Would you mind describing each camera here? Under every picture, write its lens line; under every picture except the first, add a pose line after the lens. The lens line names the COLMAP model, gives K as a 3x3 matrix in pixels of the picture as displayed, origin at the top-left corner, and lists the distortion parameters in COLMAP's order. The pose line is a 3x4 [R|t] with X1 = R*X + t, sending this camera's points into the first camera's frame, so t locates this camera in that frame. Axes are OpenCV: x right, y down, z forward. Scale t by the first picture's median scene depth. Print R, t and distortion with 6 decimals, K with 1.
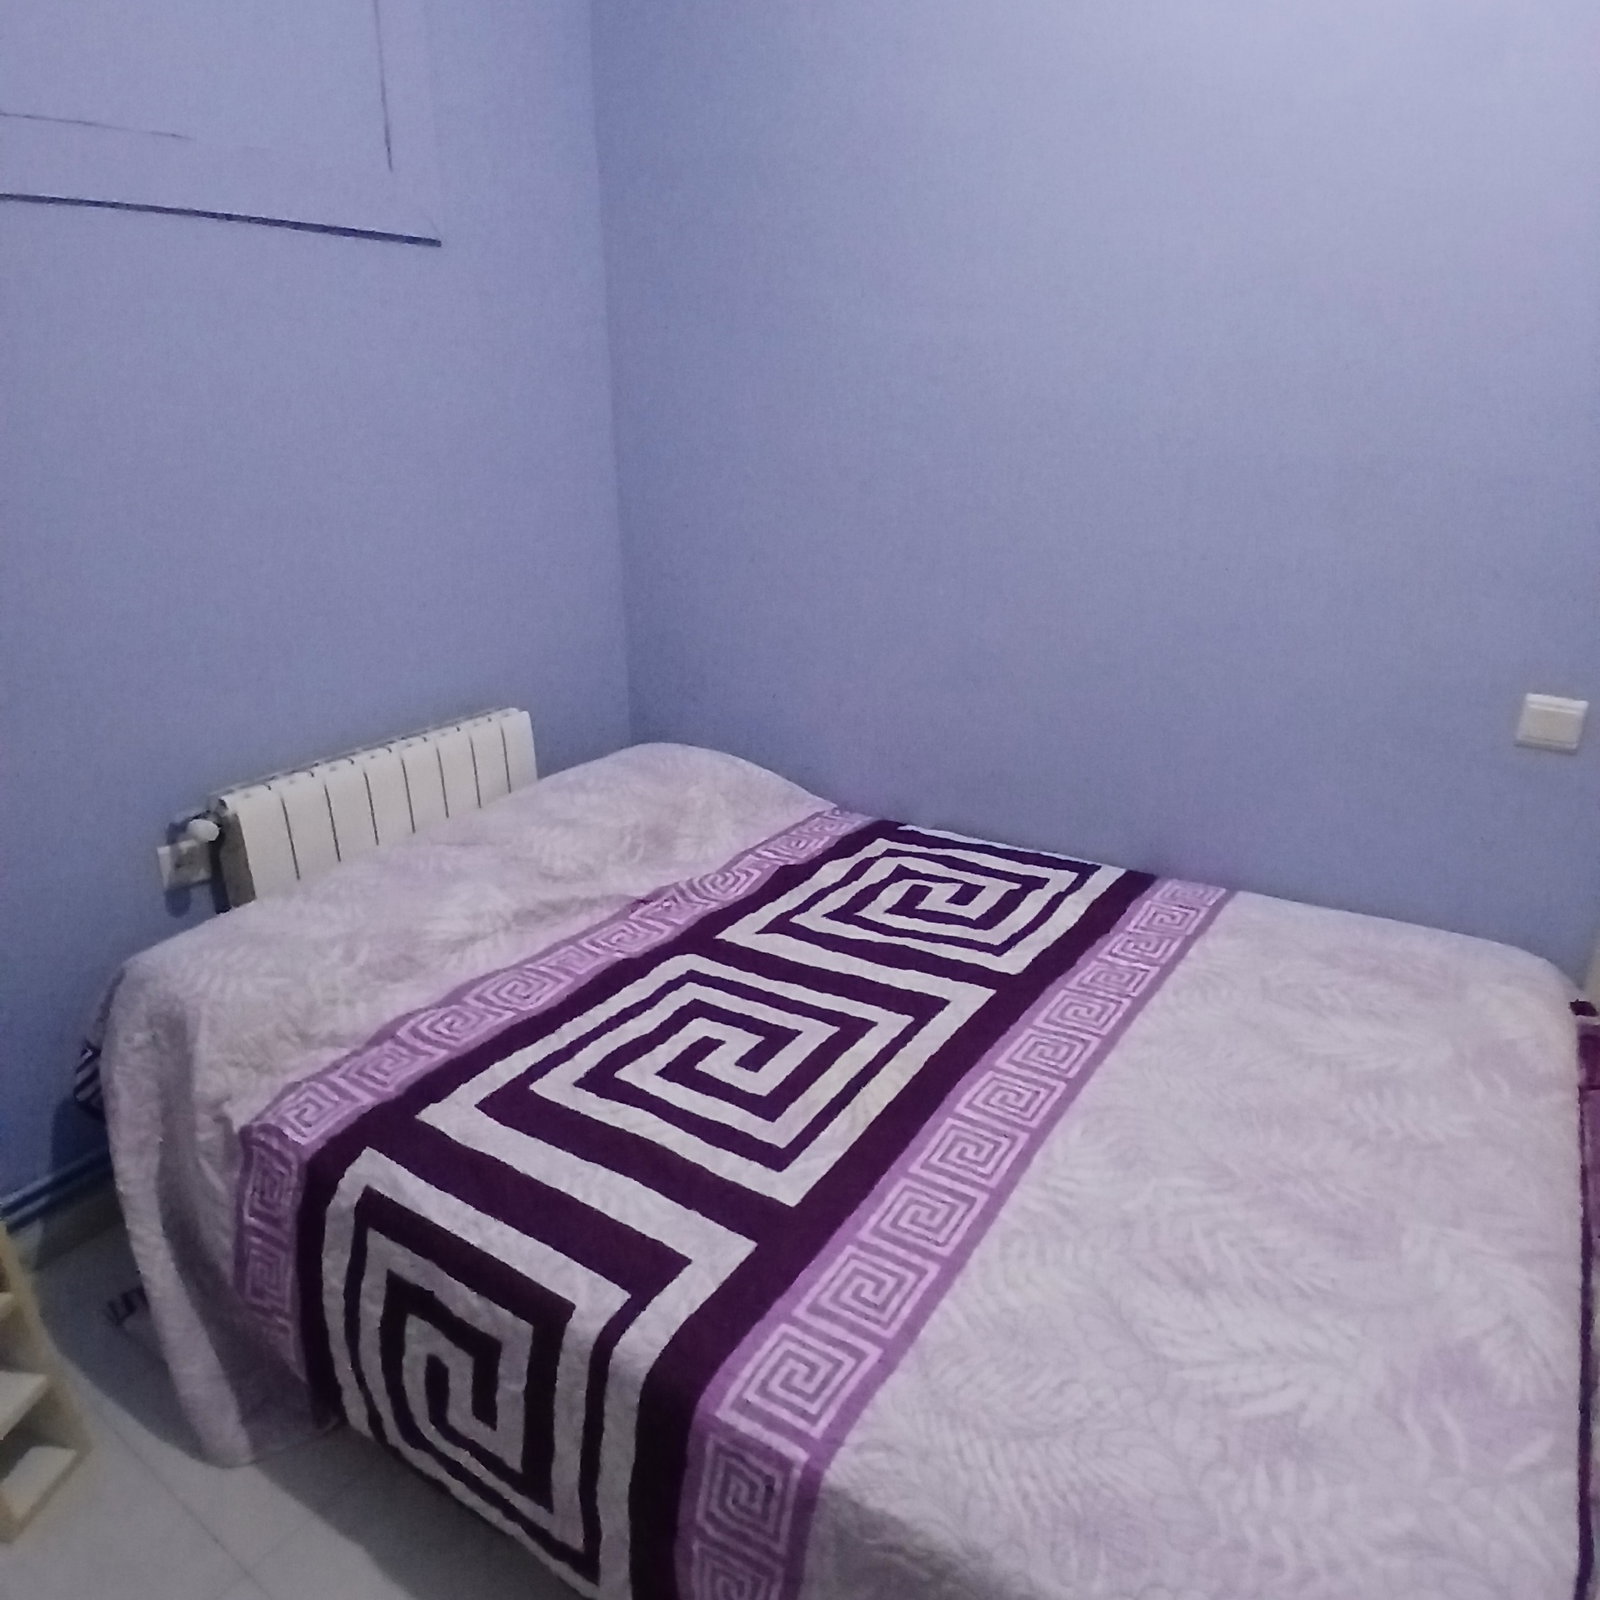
lens RADIAL K [[1054.9, 0, 788.1], [0, 1054.9, 785.8], [0, 0, 1]] dist [0.022306, -0.061971]
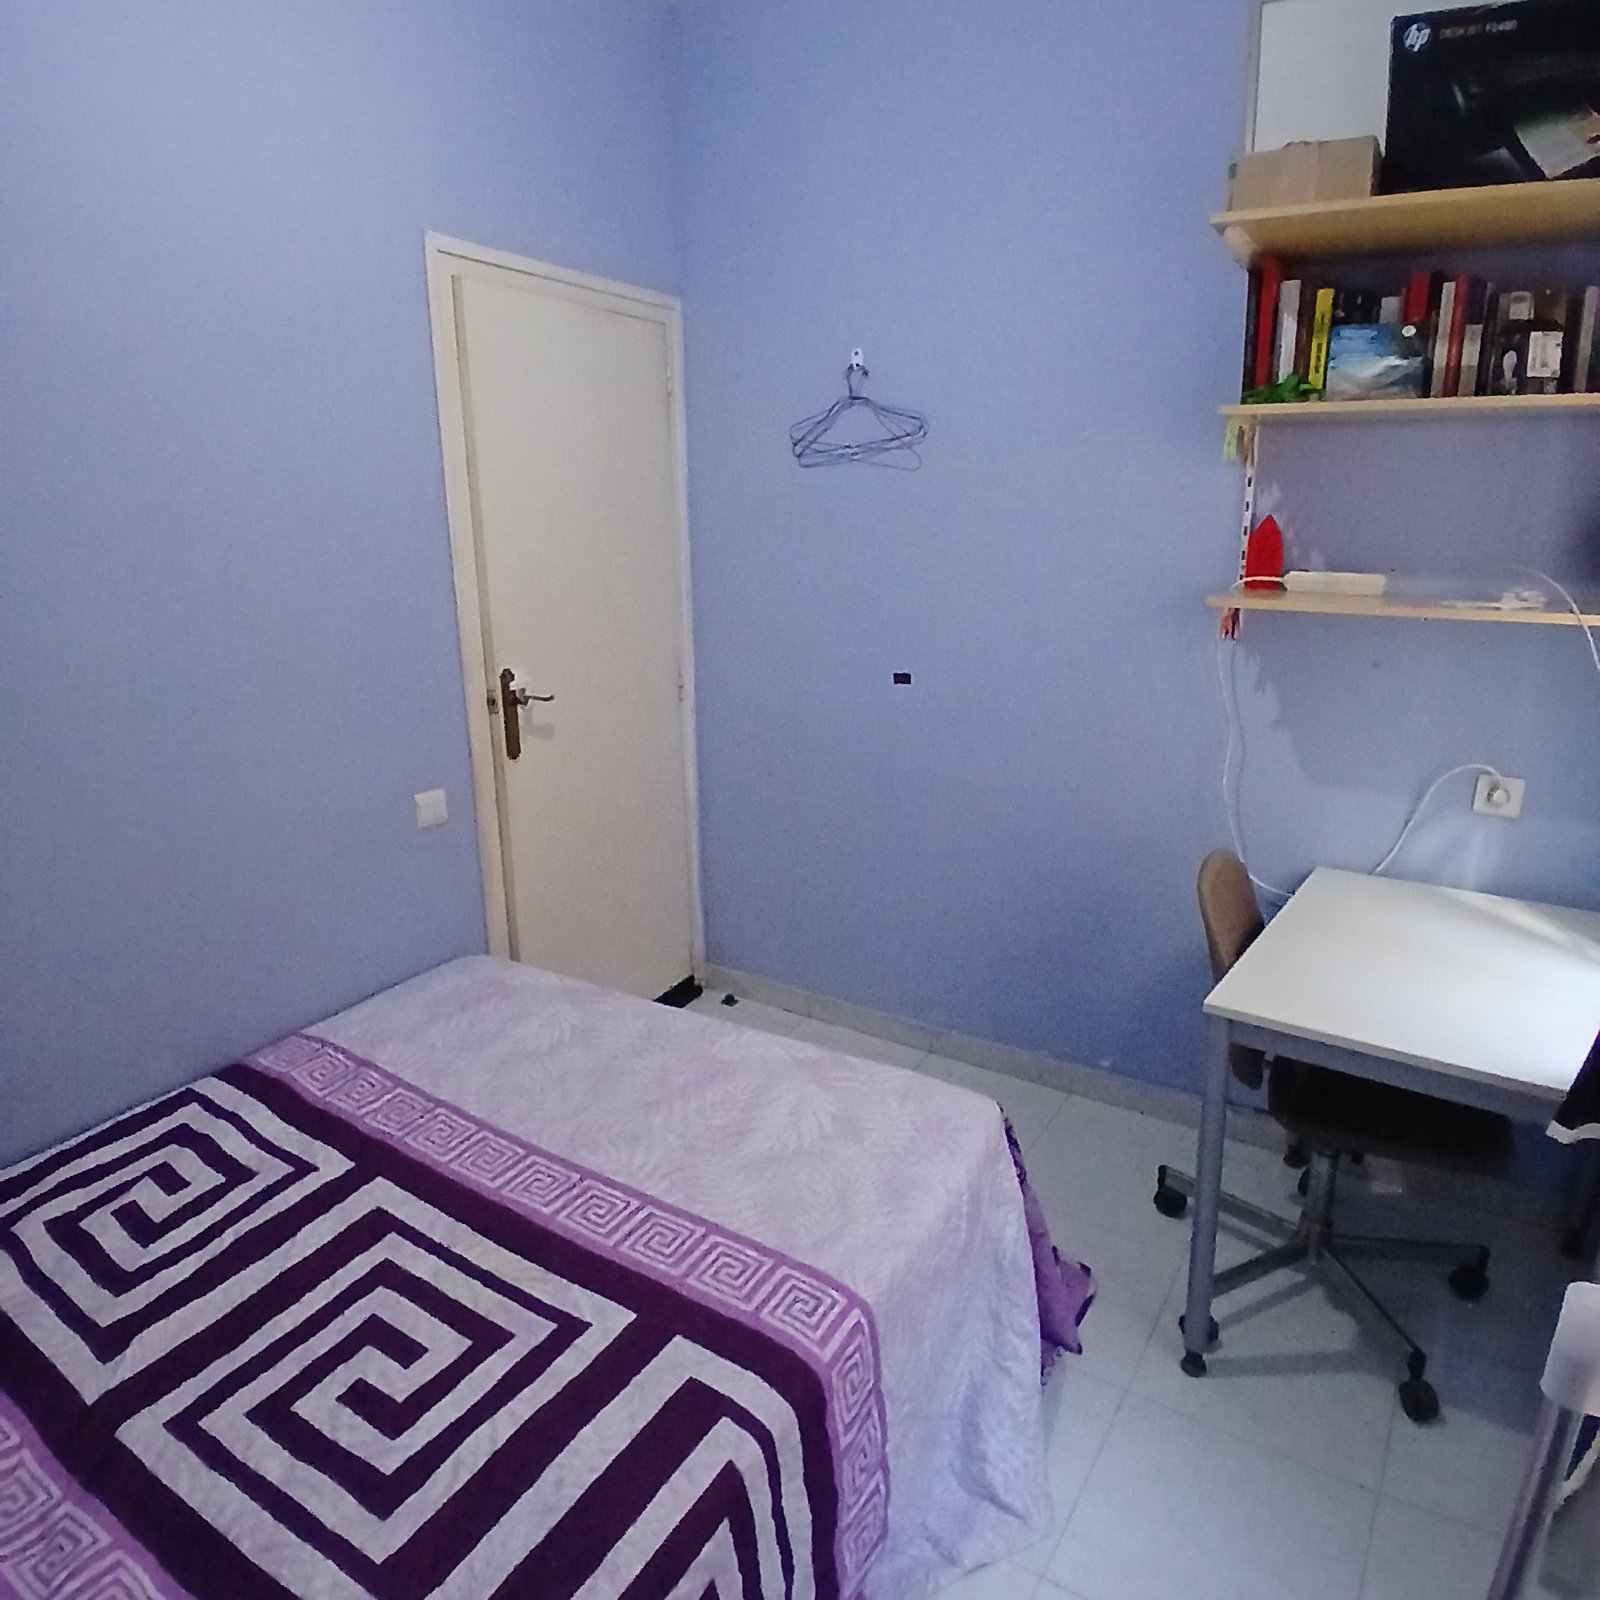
lens RADIAL K [[1052.7, 0, 800.0], [0, 1052.7, 800.0], [0, 0, 1]] dist [-0.003589, -0.003212]
pose [[-0.027565, -0.248691, 0.968190, -0.725679], [0.349668, 0.904970, 0.242408, -0.248914], [-0.936468, 0.345227, 0.062014, 0.410227]]
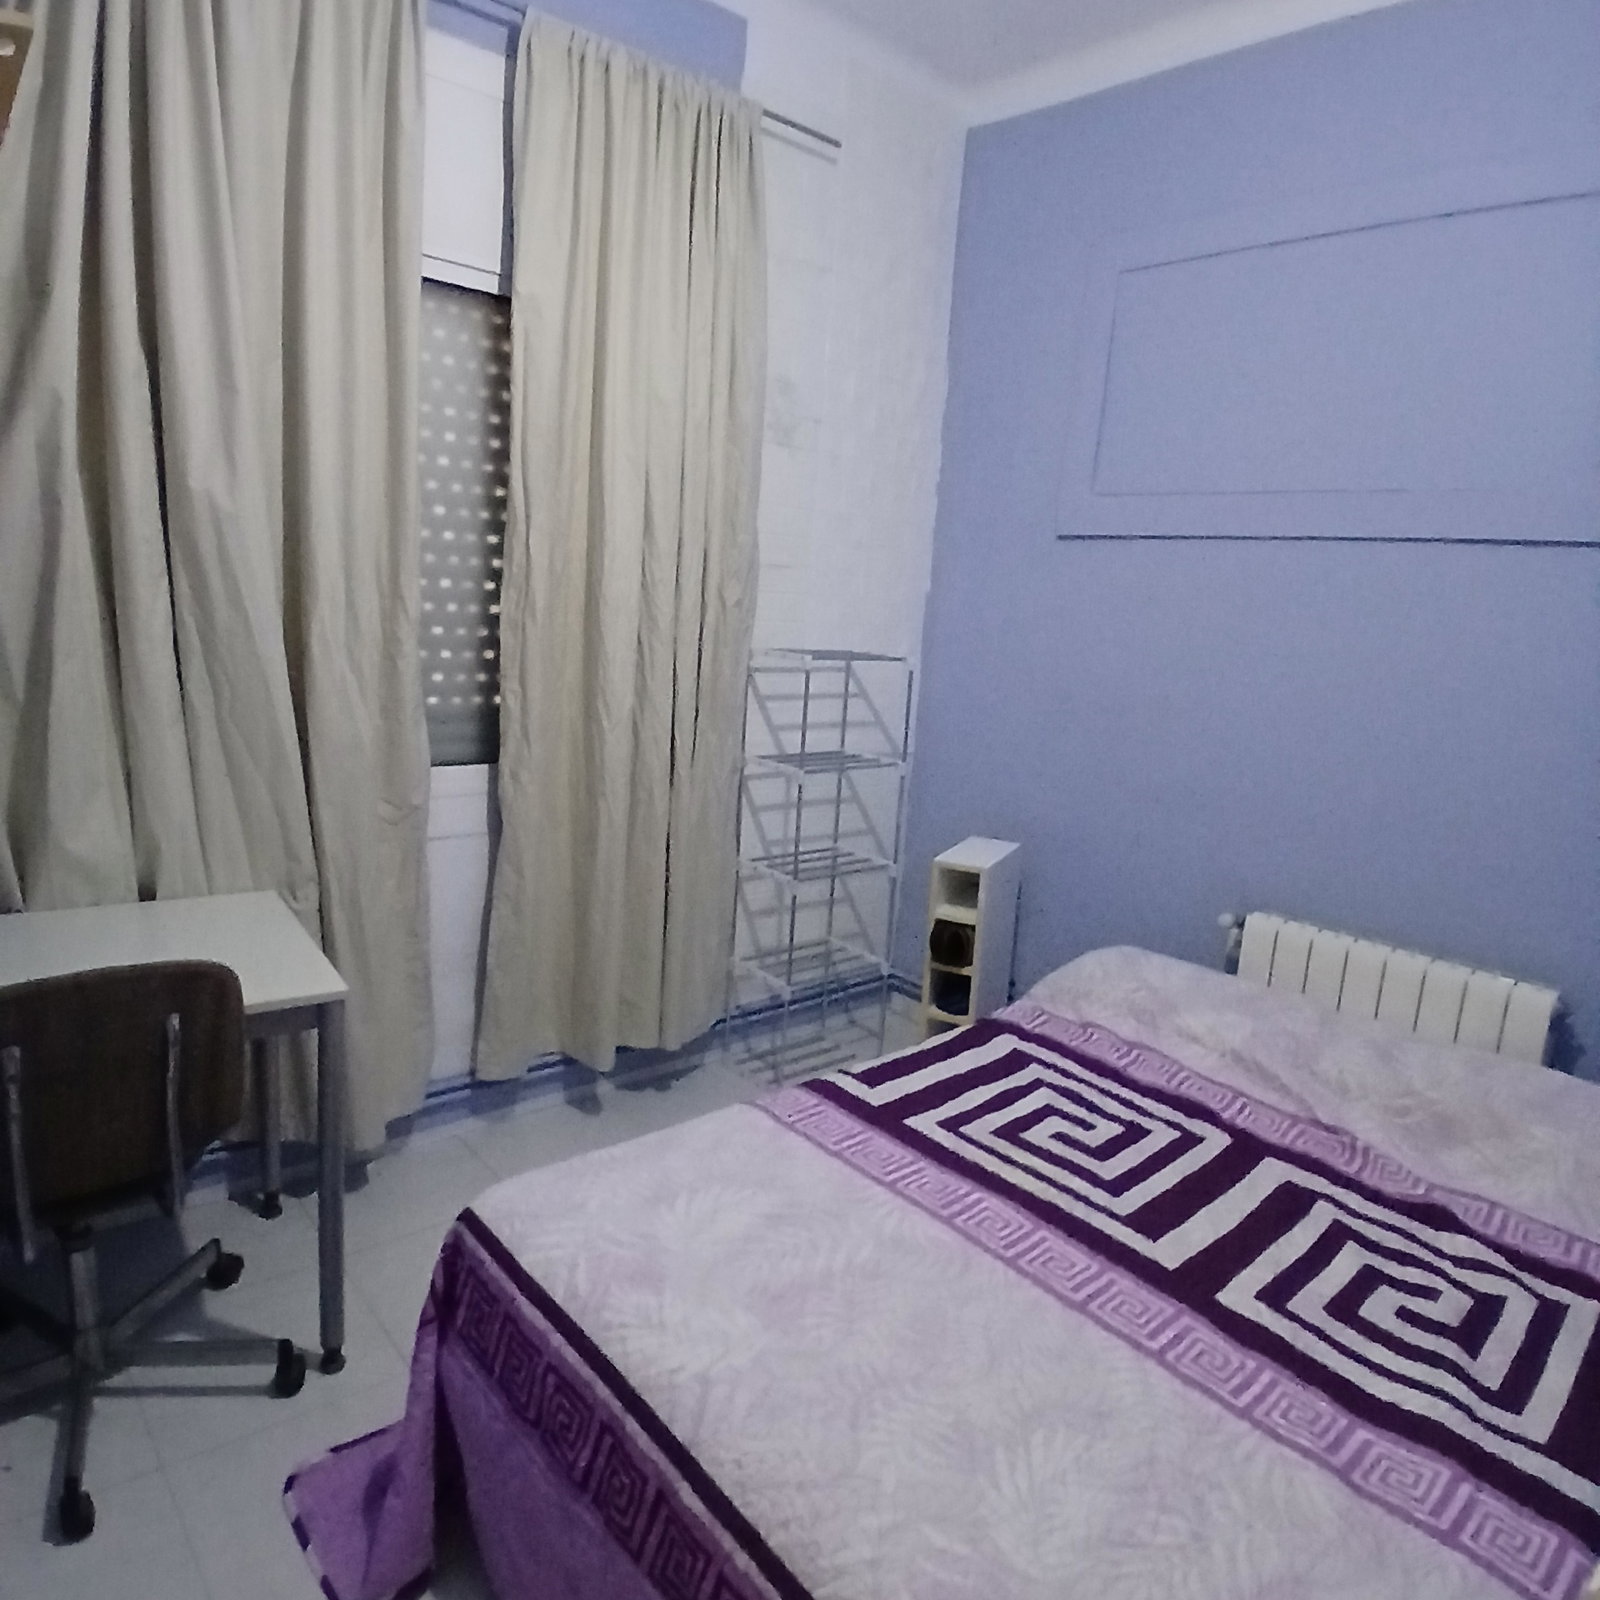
lens RADIAL K [[1054.9, 0, 788.1], [0, 1054.9, 785.8], [0, 0, 1]] dist [0.022306, -0.061971]
pose [[-0.266761, 0.160033, -0.950383, 1.109529], [-0.383881, 0.886872, 0.257089, -0.300657], [0.884010, 0.433415, -0.175149, 0.661663]]
